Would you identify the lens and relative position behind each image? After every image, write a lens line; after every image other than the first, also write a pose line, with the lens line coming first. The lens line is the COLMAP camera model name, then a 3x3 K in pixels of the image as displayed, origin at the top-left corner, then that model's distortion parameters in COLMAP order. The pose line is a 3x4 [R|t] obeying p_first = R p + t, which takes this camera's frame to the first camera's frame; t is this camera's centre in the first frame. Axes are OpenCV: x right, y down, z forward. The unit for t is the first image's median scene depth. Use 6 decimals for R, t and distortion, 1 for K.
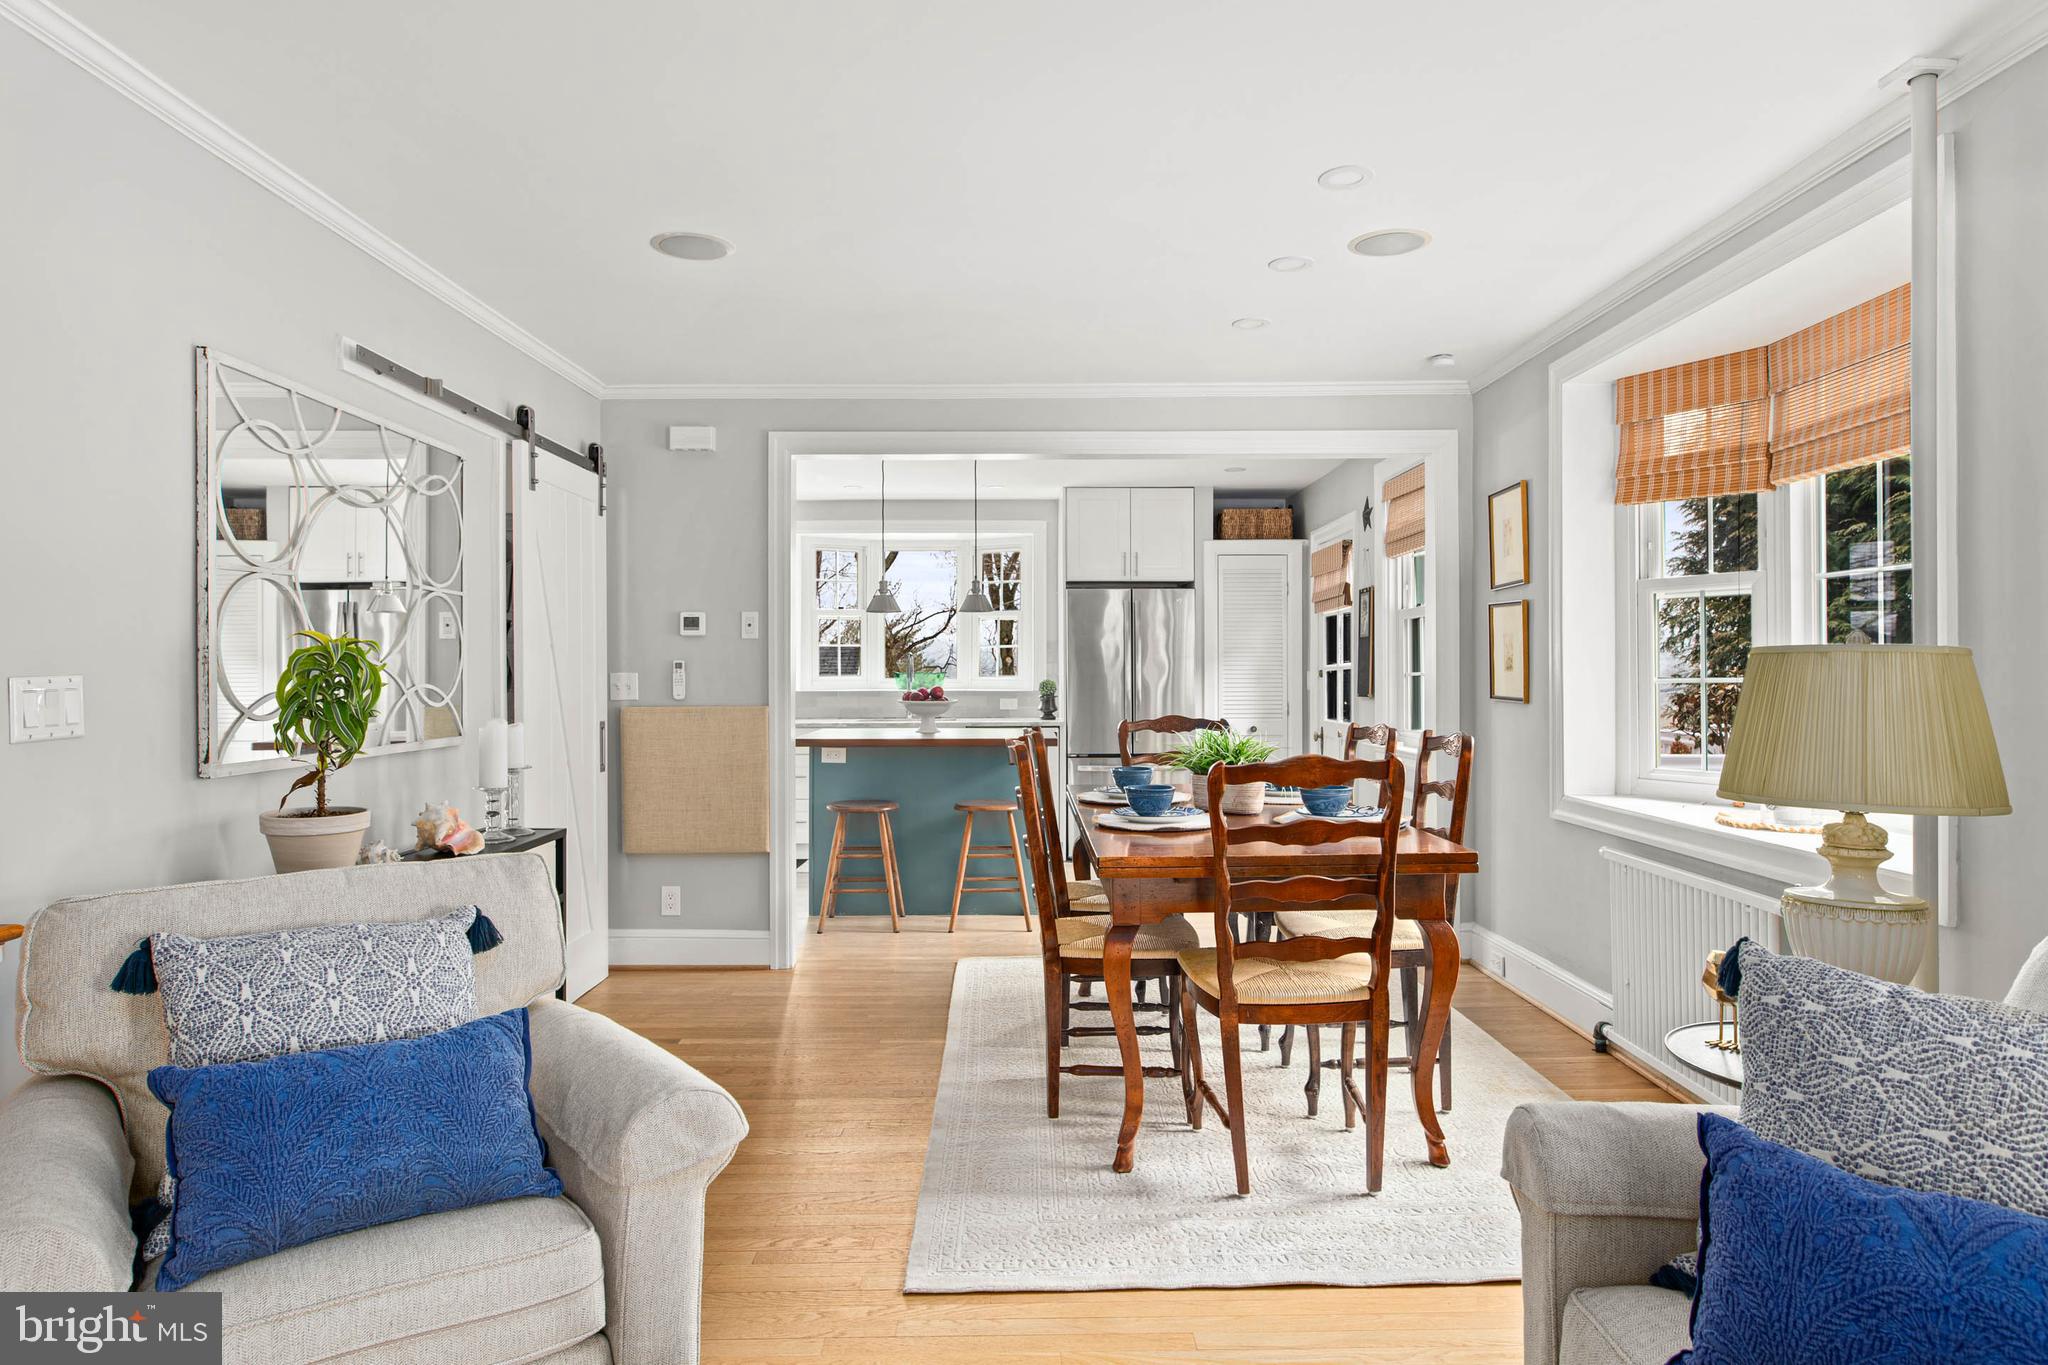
lens RADIAL K [[1191.7, 0, 1026.0], [0, 1191.7, 670.8], [0, 0, 1]] dist [-0.000588, 0.000828]
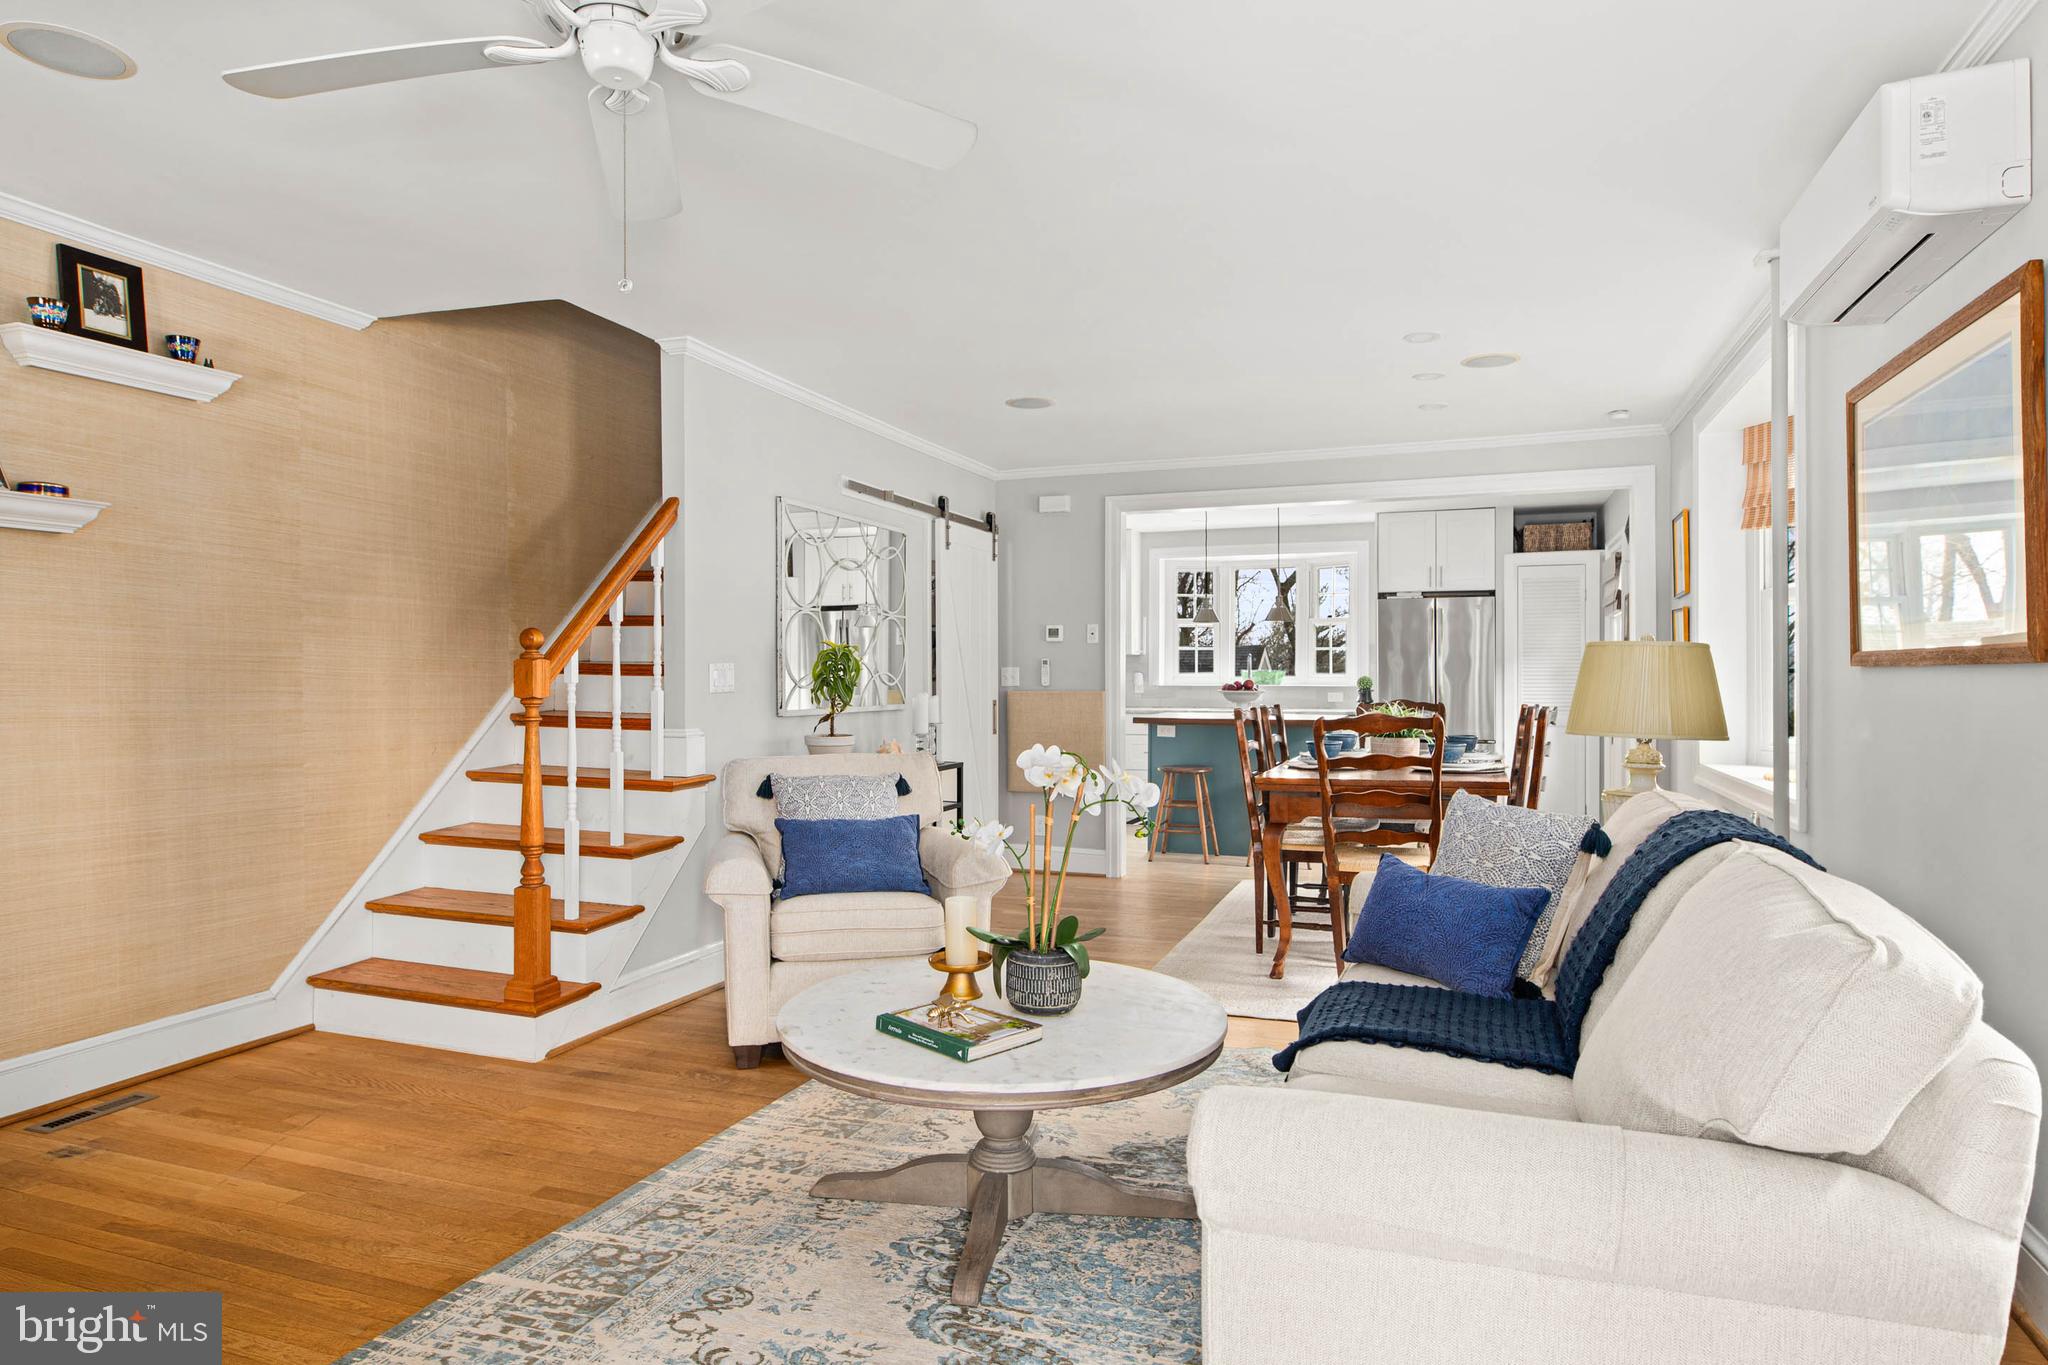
lens RADIAL K [[1177.4, 0, 1024.0], [0, 1177.4, 682.5], [0, 0, 1]] dist [0.000626, 0.000306]
pose [[0.934881, 0.003638, -0.354943, 0.212633], [-0.001455, 0.999978, 0.006418, 0.012130], [0.354958, -0.005484, 0.934866, -0.381024]]
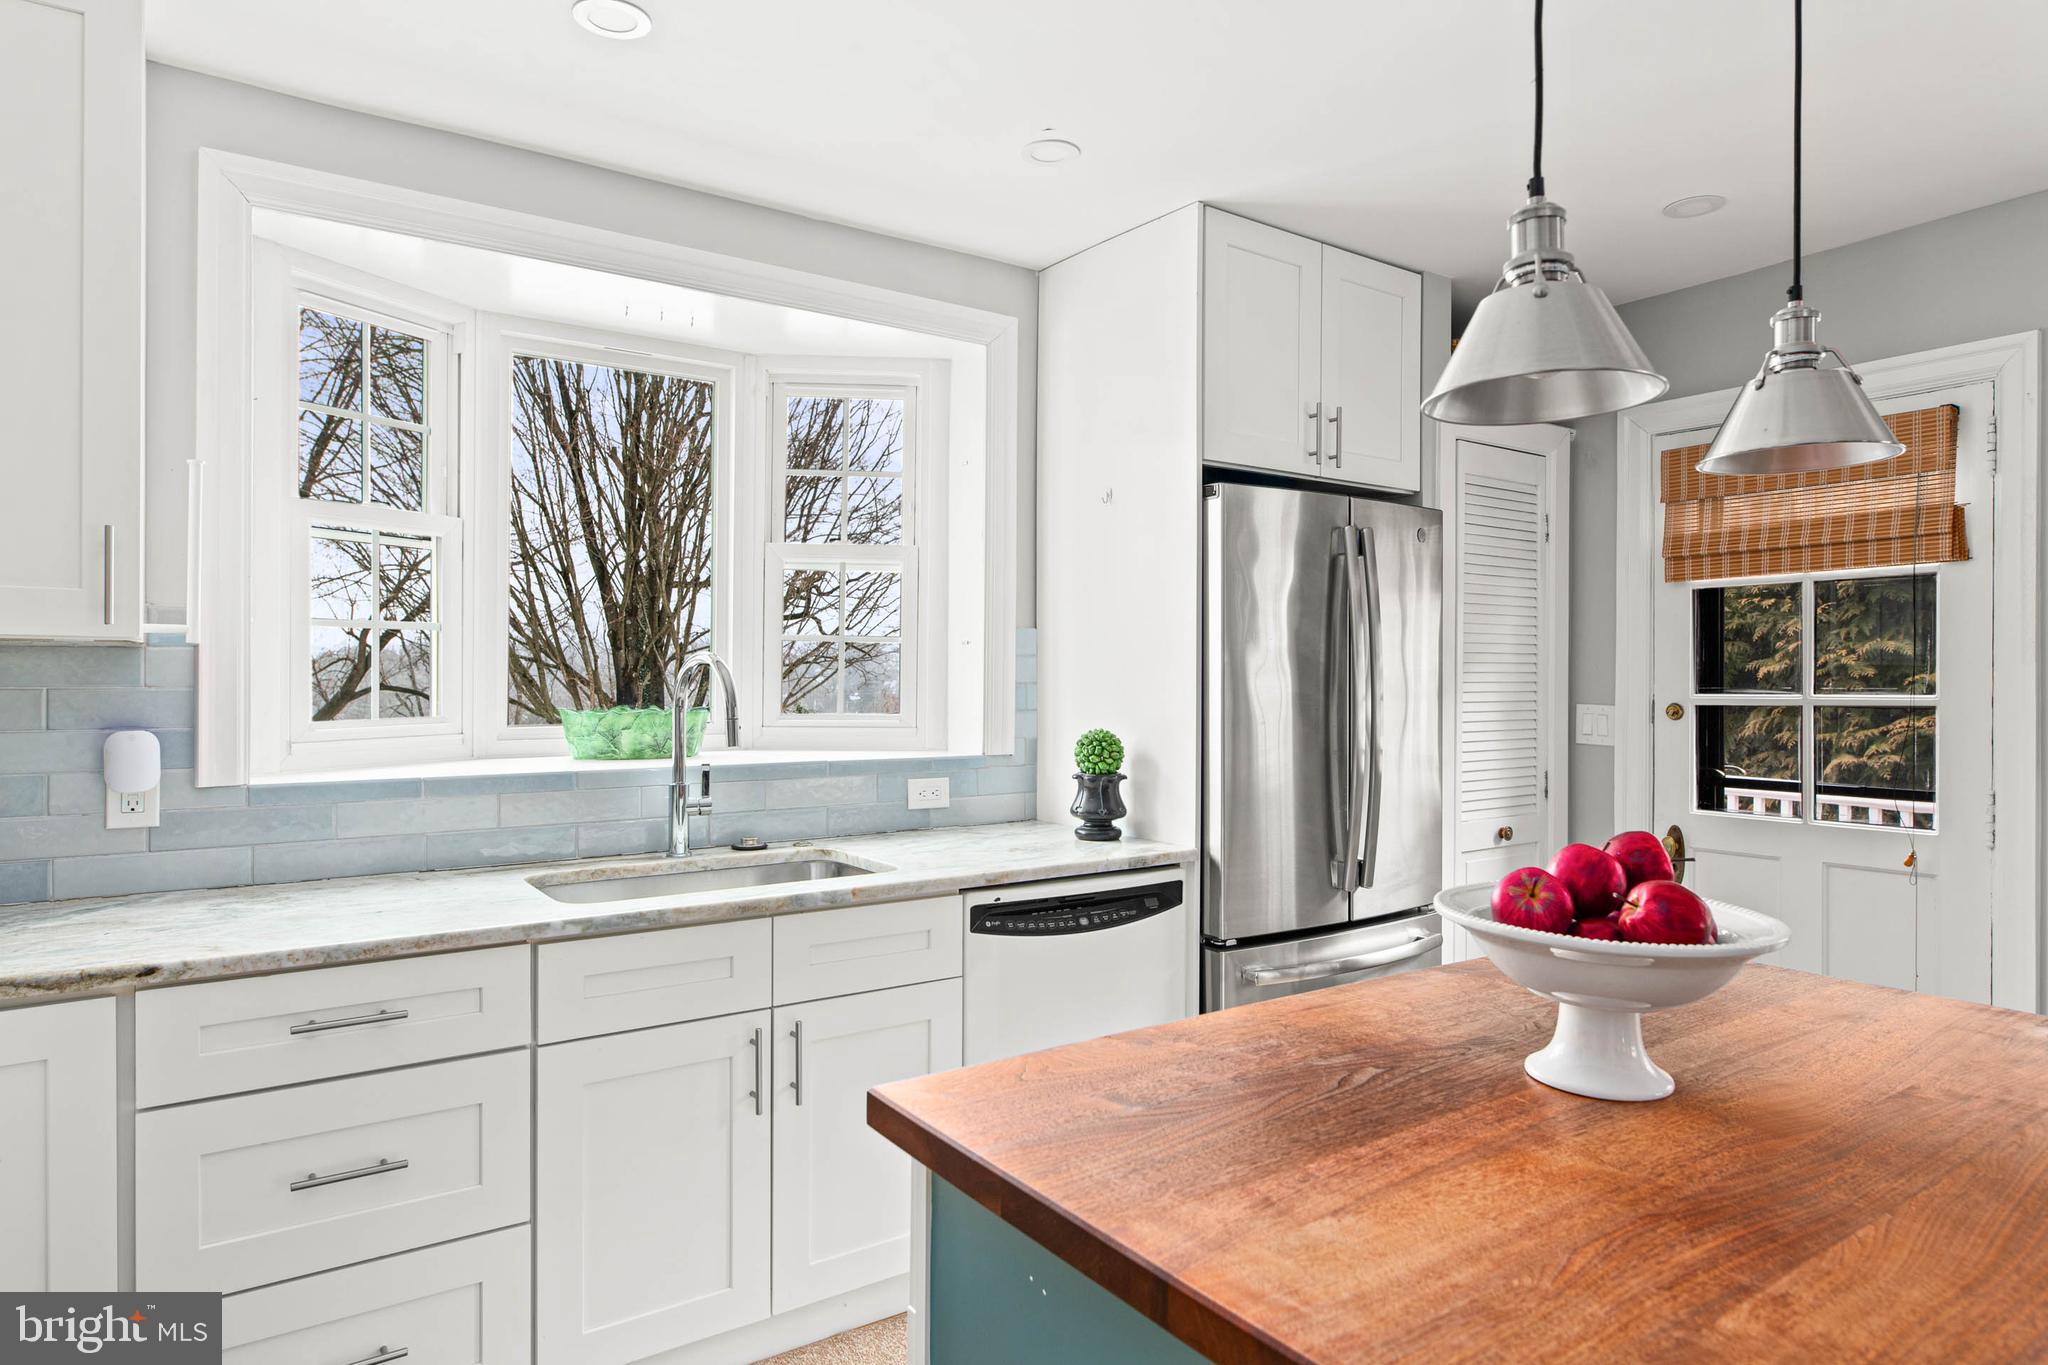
lens RADIAL K [[1177.4, 0, 1024.0], [0, 1177.4, 682.5], [0, 0, 1]] dist [0.000626, 0.000306]
pose [[0.827964, 0.002000, 0.560777, -0.378760], [-0.000991, 0.999997, -0.002104, -0.013177], [-0.560780, 0.001187, 0.827964, 1.266061]]
